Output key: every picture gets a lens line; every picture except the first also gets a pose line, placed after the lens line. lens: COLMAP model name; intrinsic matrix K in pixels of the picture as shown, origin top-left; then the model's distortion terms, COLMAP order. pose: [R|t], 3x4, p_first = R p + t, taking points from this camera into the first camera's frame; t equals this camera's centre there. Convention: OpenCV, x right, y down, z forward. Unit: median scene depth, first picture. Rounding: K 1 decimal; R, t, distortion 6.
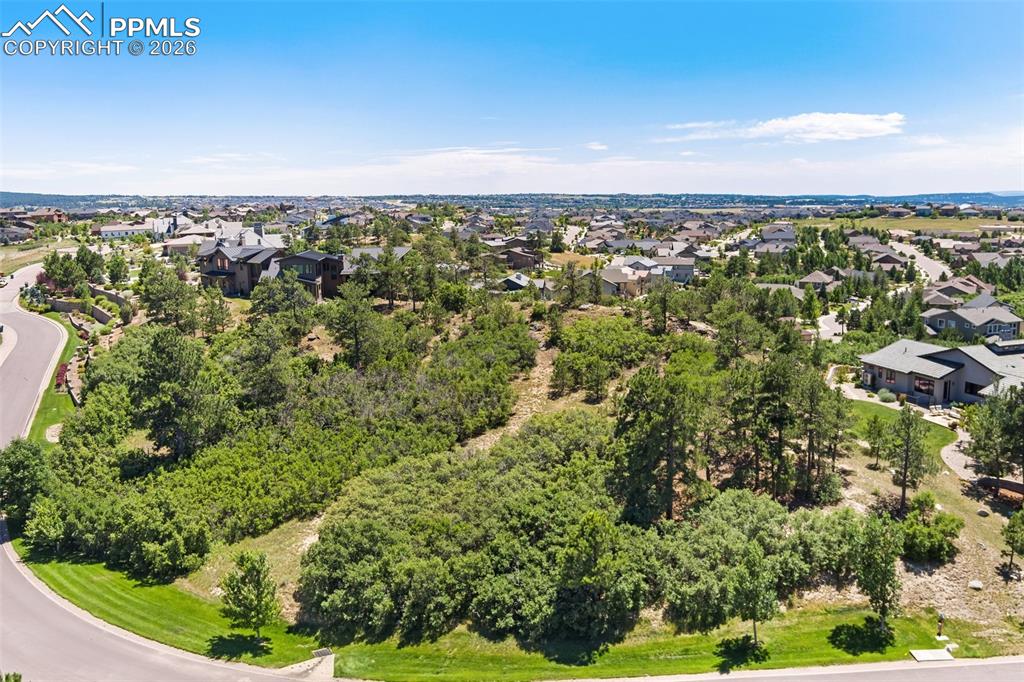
lens RADIAL K [[837.7, 0, 512.0], [0, 837.7, 341.0], [0, 0, 1]] dist [-0.071587, 0.015608]
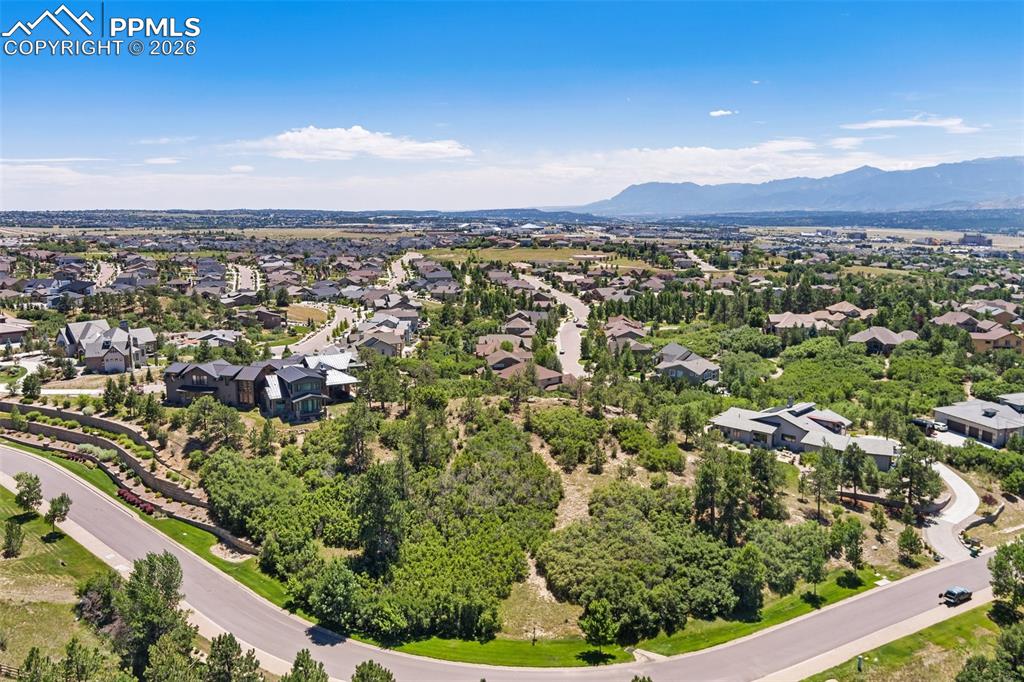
lens RADIAL K [[837.7, 0, 512.0], [0, 837.7, 341.0], [0, 0, 1]] dist [-0.071587, 0.015608]
pose [[0.877895, -0.053793, 0.475822, -0.124836], [0.060020, 0.998195, 0.002112, -0.029767], [-0.475077, 0.026704, 0.879539, -0.044498]]
